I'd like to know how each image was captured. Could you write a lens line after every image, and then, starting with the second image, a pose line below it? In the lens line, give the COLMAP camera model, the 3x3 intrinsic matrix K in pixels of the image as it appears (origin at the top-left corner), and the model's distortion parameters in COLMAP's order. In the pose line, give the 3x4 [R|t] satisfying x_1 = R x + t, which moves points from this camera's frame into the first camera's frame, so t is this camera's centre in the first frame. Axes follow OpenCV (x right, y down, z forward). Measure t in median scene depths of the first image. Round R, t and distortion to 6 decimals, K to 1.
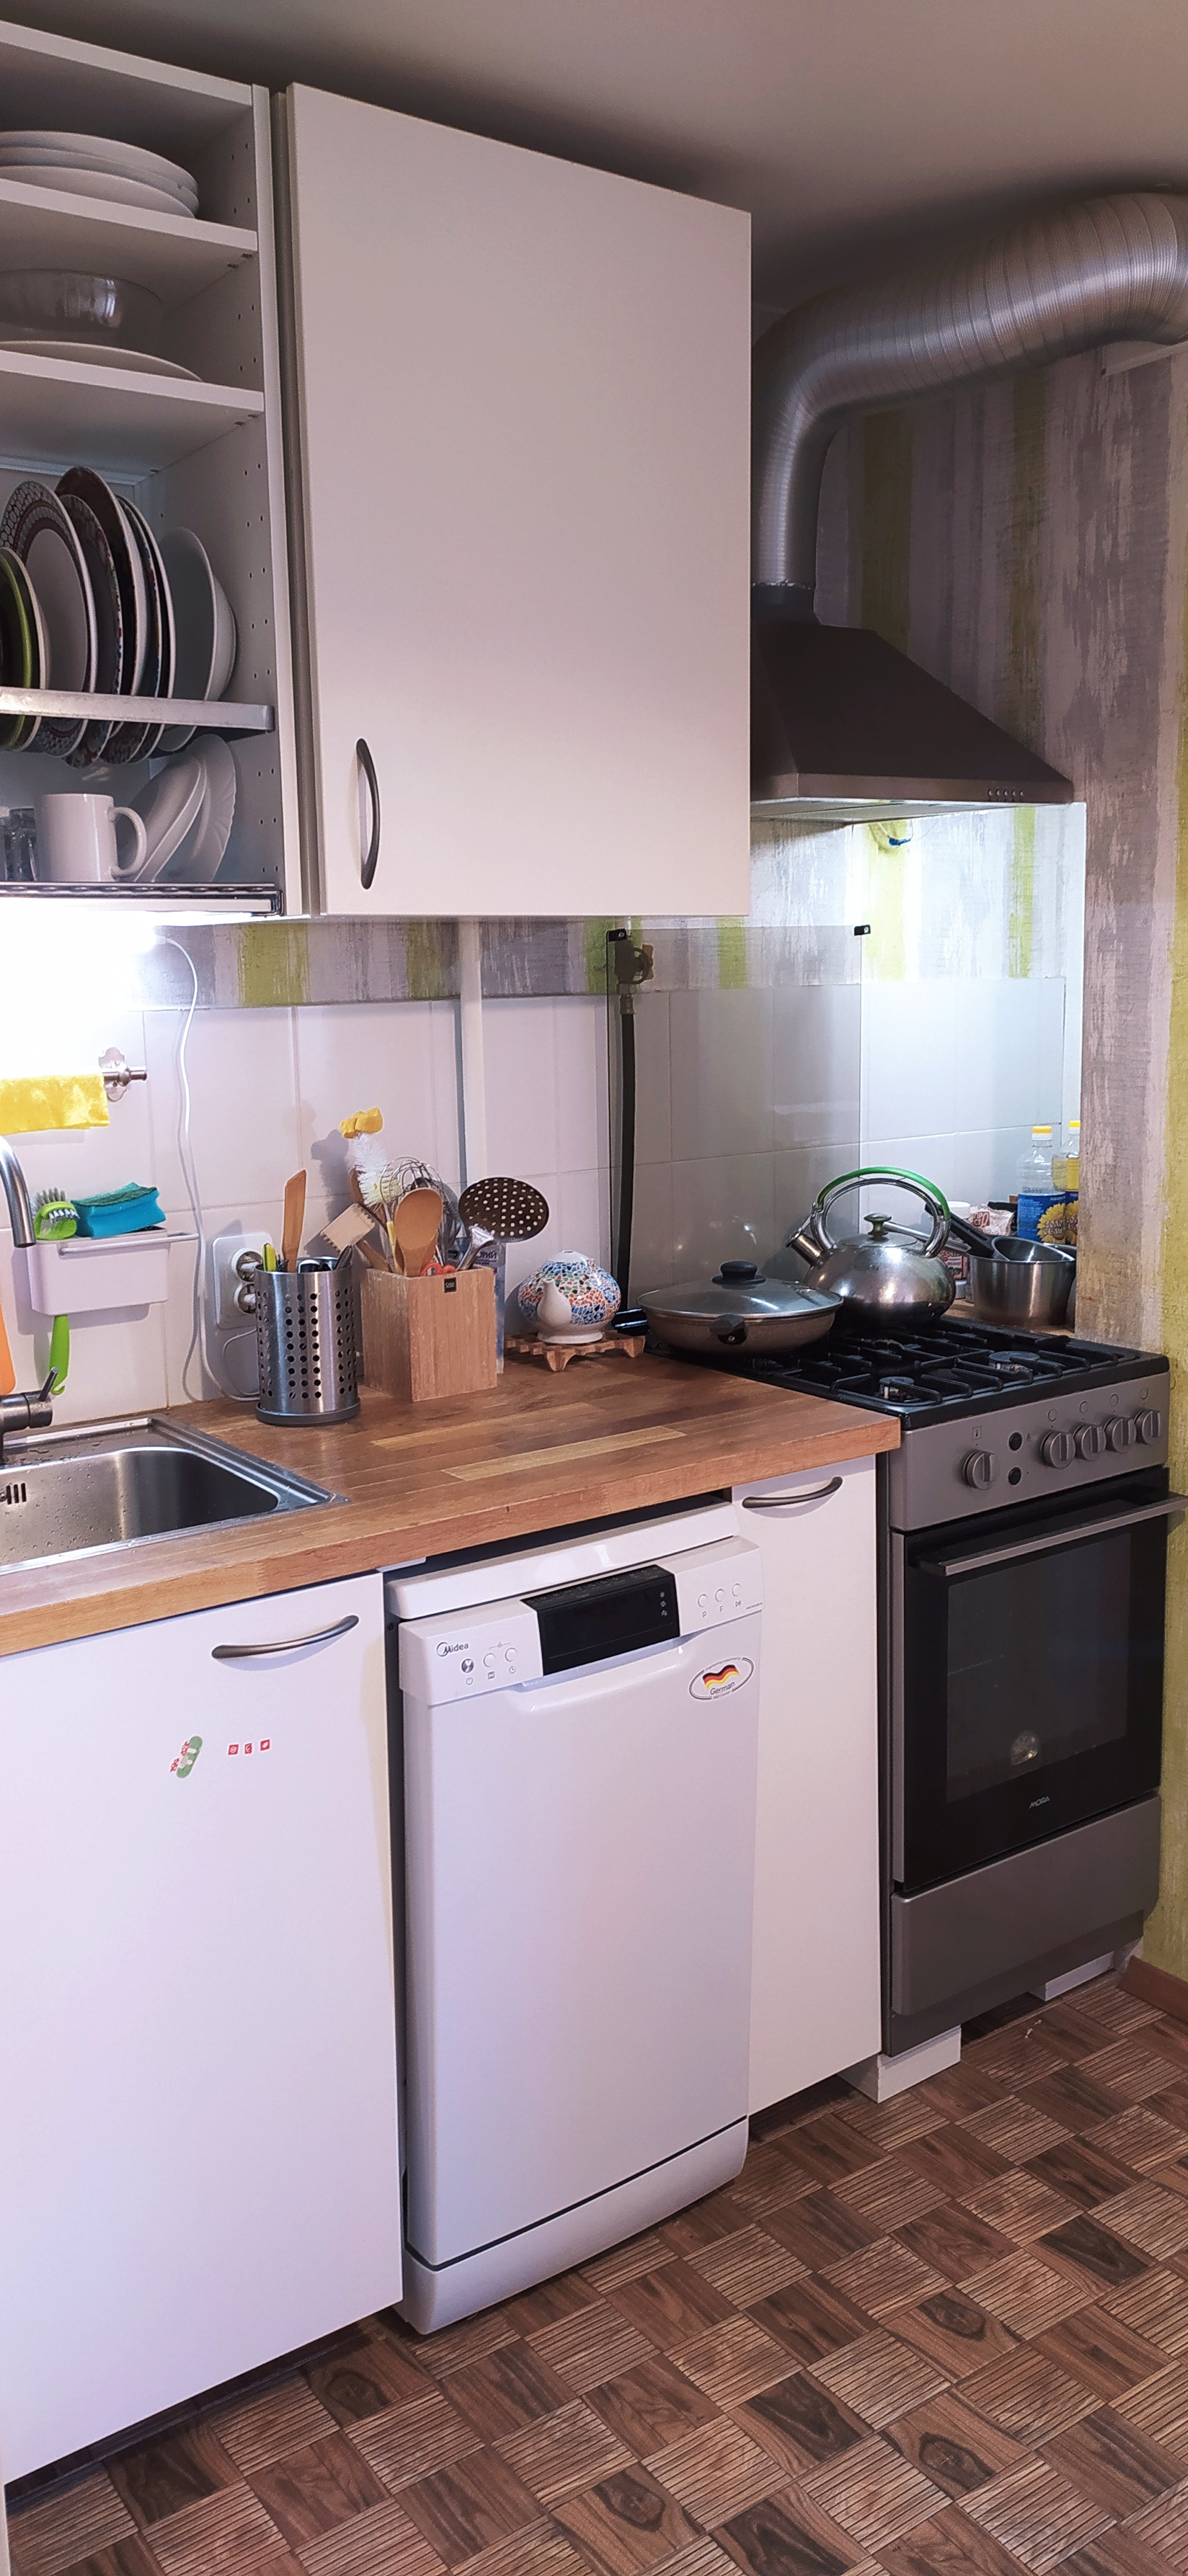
lens RADIAL K [[1903.2, 0, 587.3], [0, 1903.2, 1293.5], [0, 0, 1]] dist [0.051285, -0.060992]
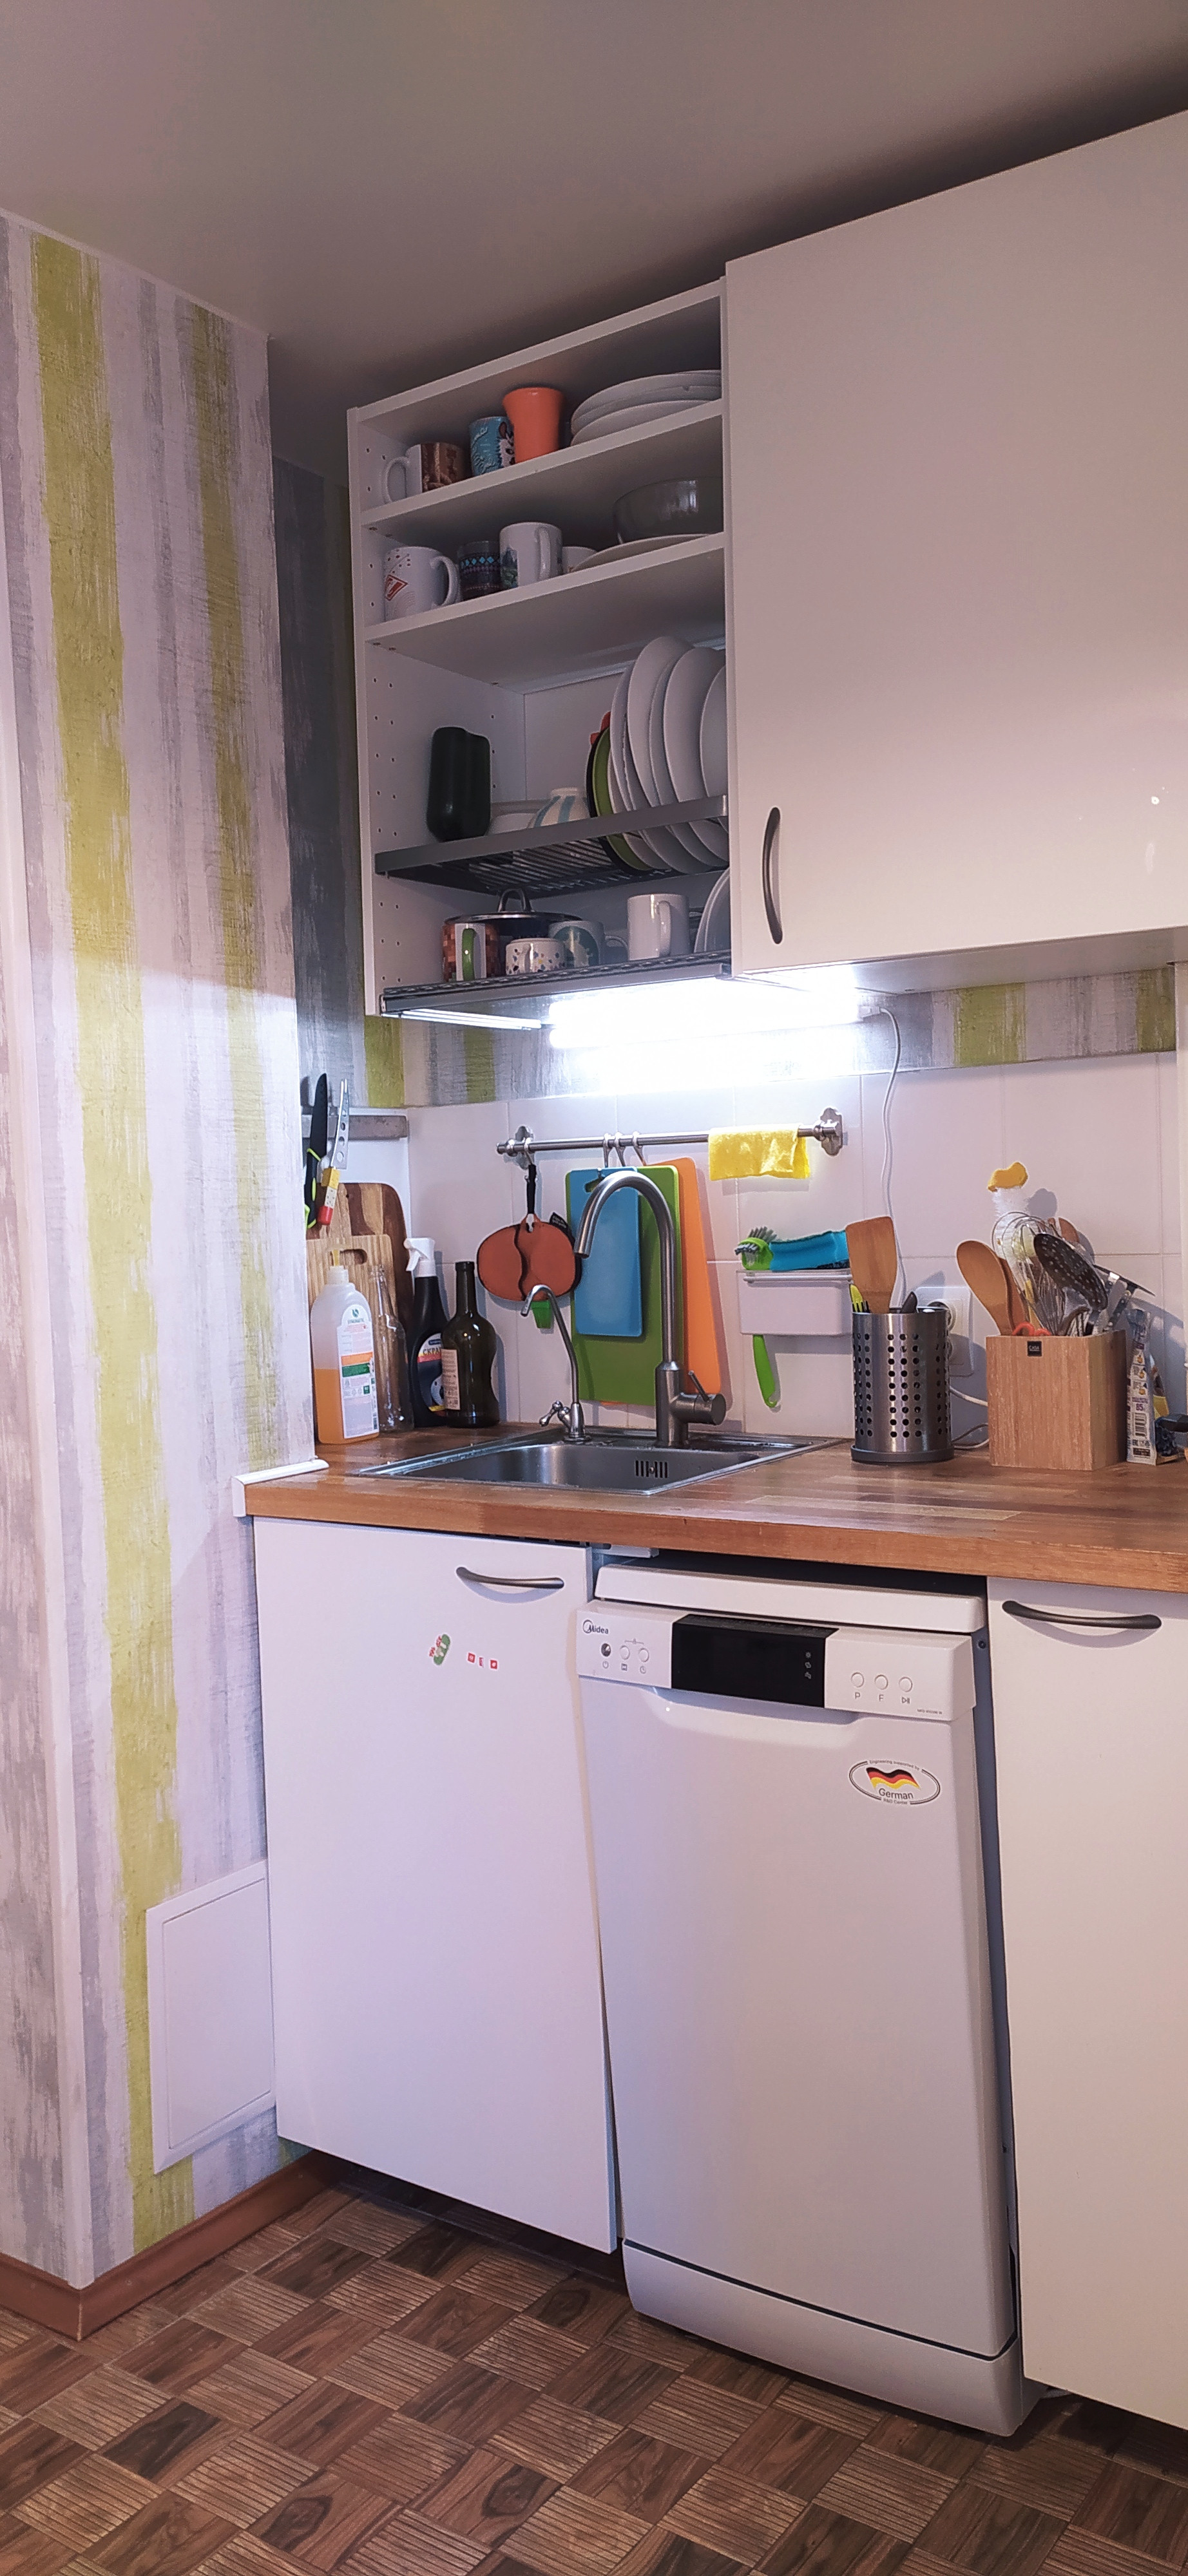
lens RADIAL K [[1903.2, 0, 587.3], [0, 1903.2, 1293.5], [0, 0, 1]] dist [0.051285, -0.060992]
pose [[0.348594, 0.054965, -0.935661, 0.866073], [-0.137008, 0.990544, 0.007145, -0.009349], [0.927206, 0.125702, 0.352829, 0.546415]]
